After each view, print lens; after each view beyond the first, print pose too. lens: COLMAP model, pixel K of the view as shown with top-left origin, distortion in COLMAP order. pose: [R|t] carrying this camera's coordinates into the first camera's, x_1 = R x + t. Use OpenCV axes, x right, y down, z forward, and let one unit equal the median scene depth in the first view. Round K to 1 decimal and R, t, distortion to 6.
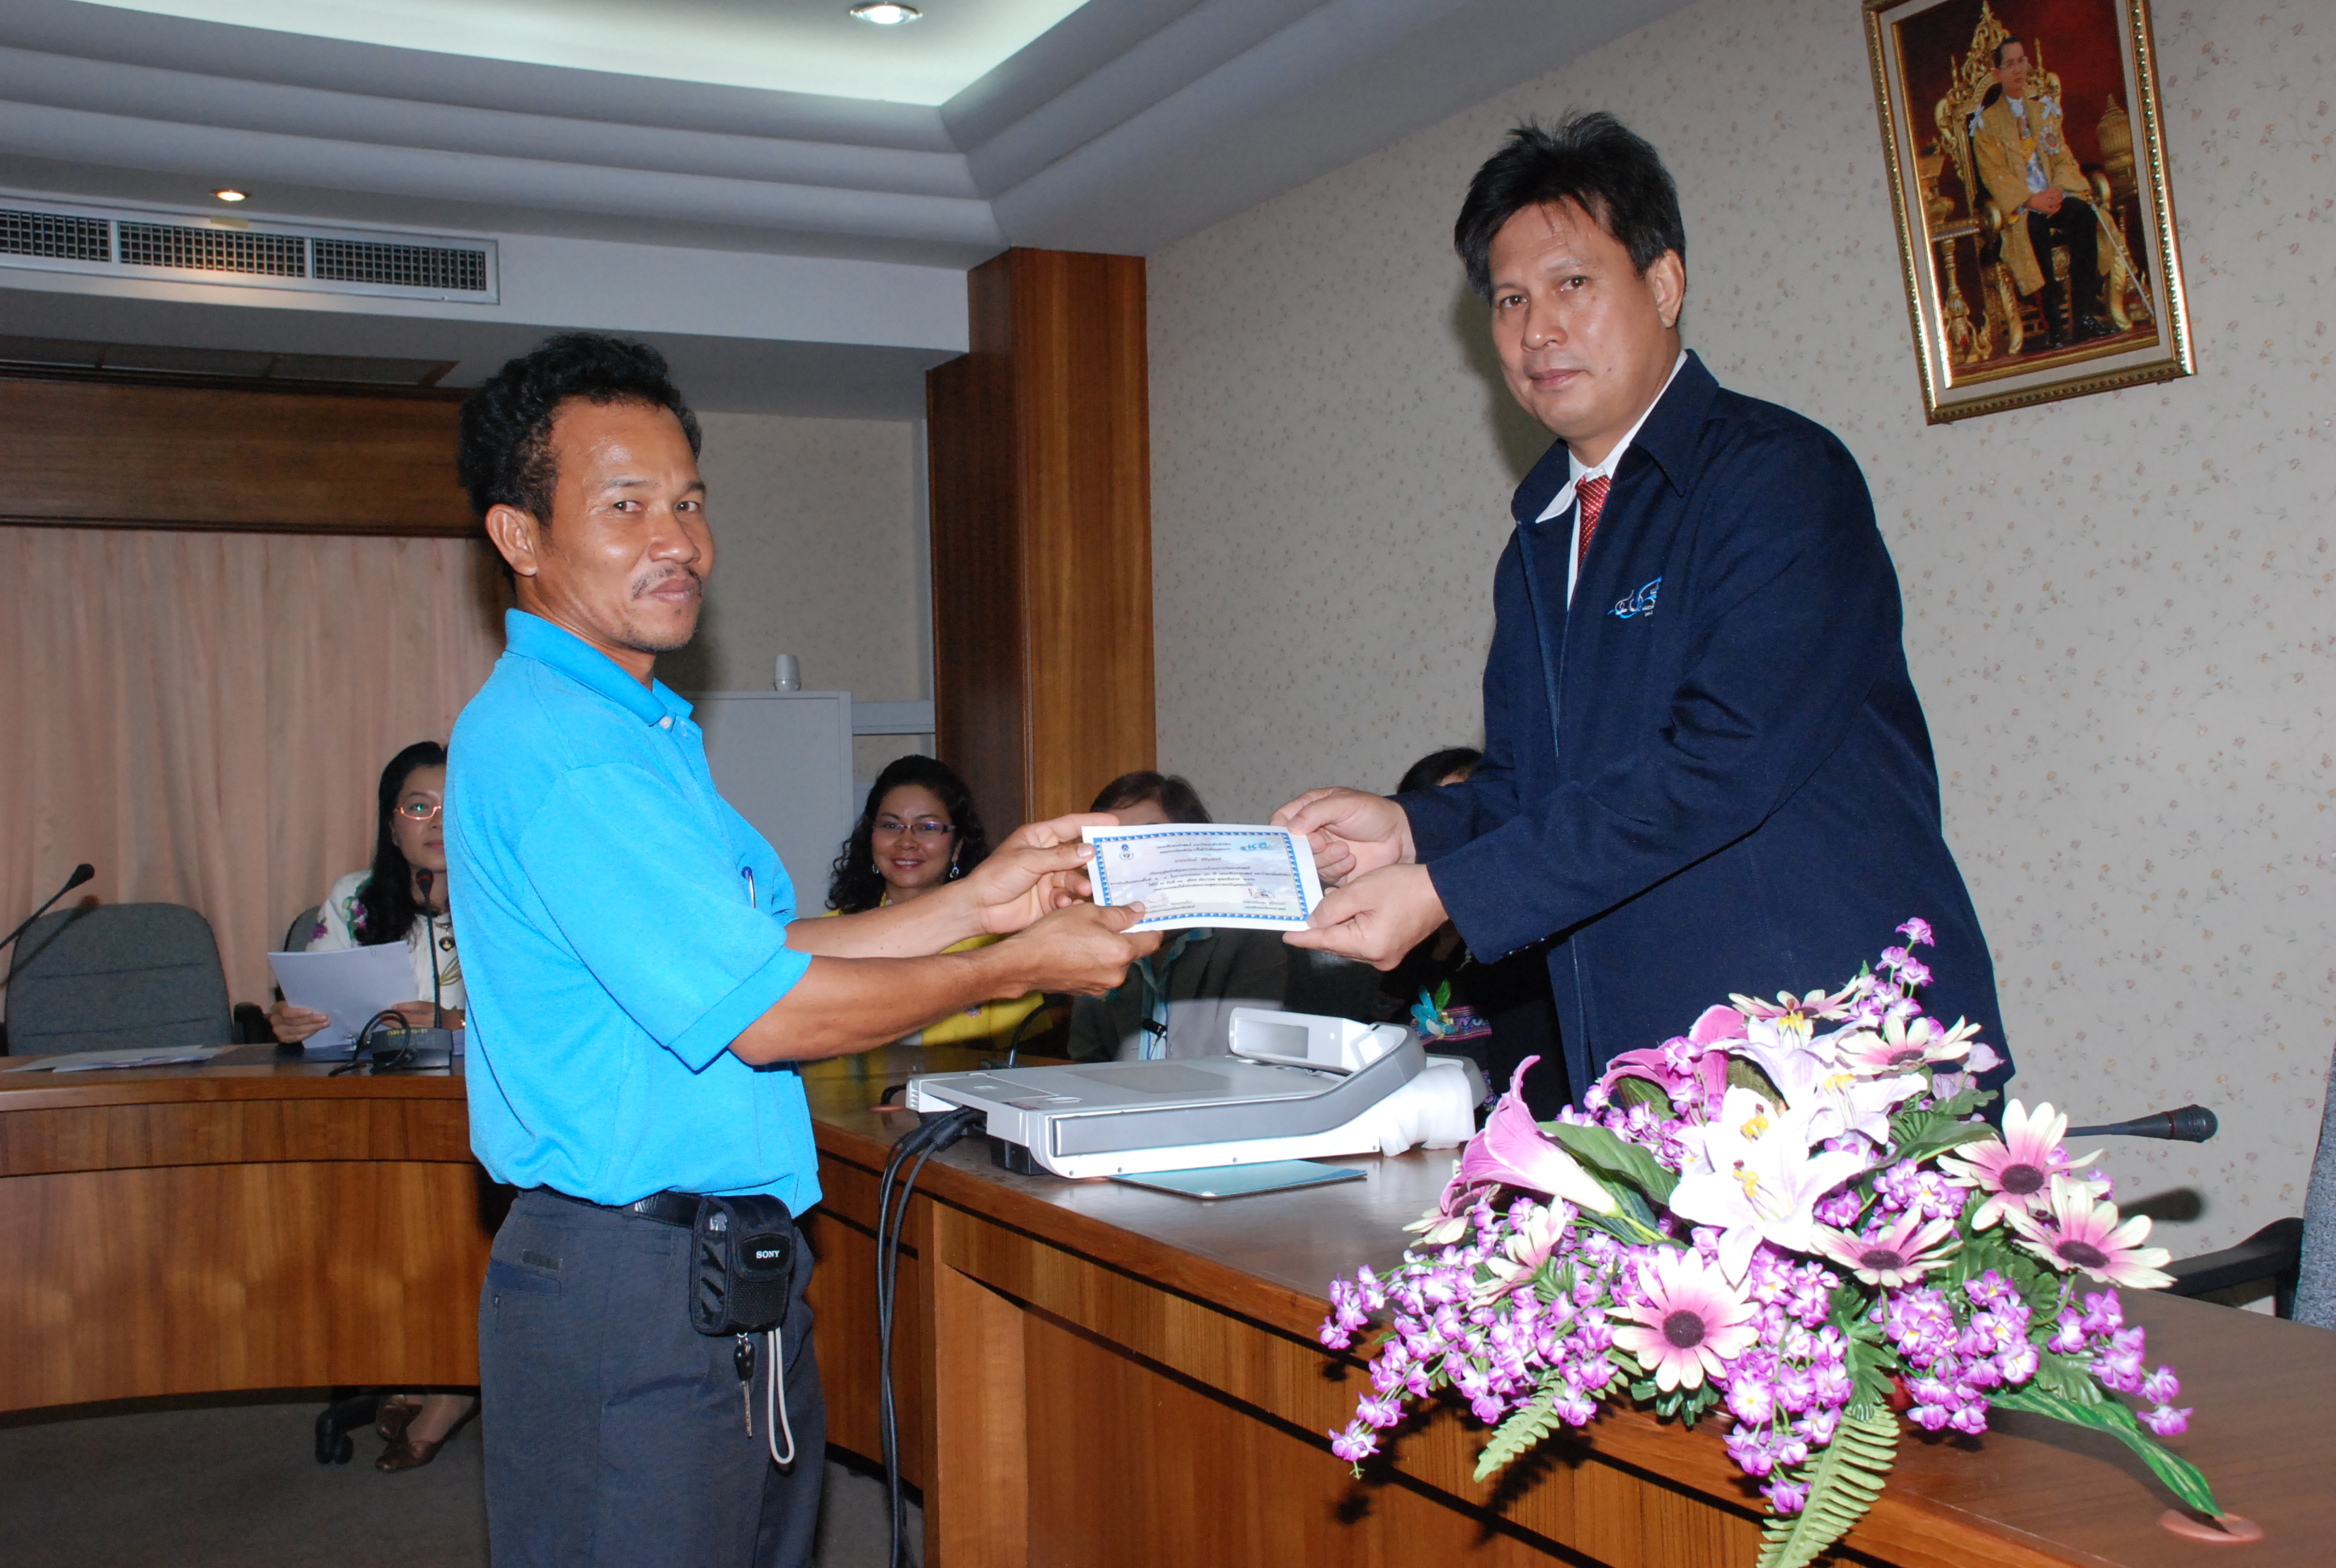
lens RADIAL K [[2462.2, 0, 1168.0], [0, 2462.2, 784.0], [0, 0, 1]] dist [0.002830, 0.181533]
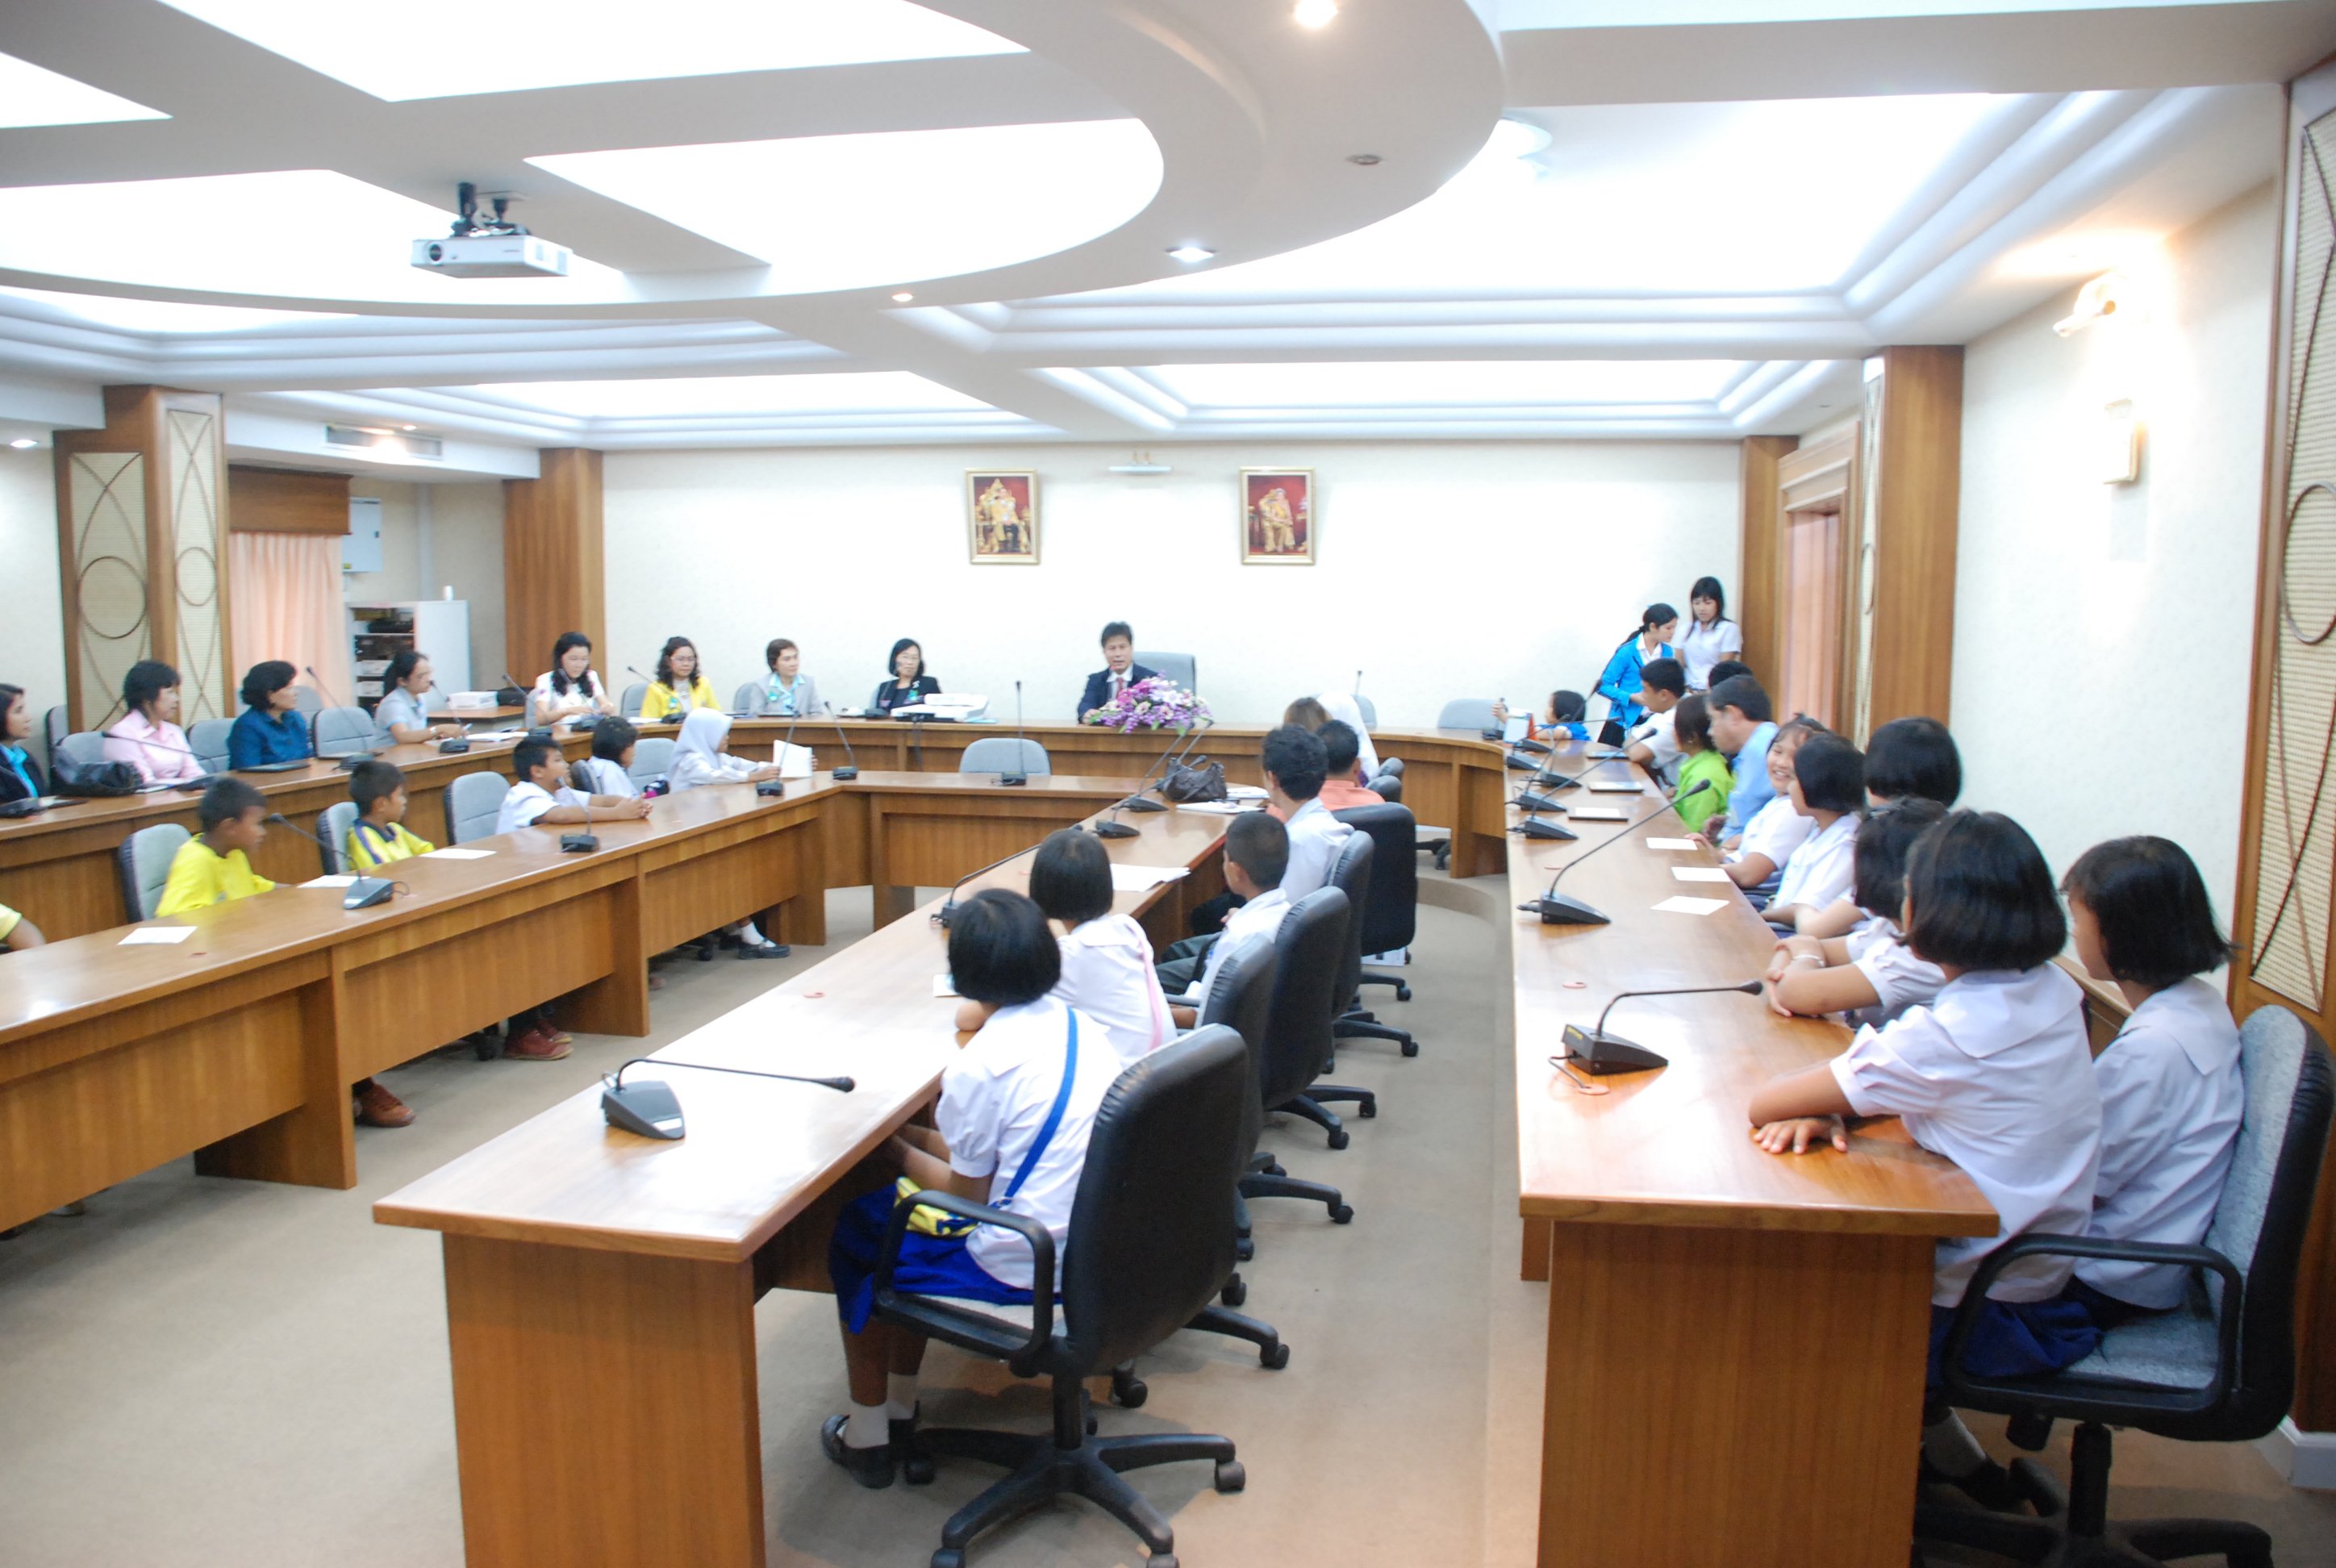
lens RADIAL K [[1843.4, 0, 1164.9], [0, 1843.4, 821.5], [0, 0, 1]] dist [-0.159416, 0.124775]
pose [[0.595248, -0.079510, 0.799598, -2.327056], [-0.020979, 0.993216, 0.114380, -0.075167], [-0.803268, -0.084859, 0.589542, -1.363624]]
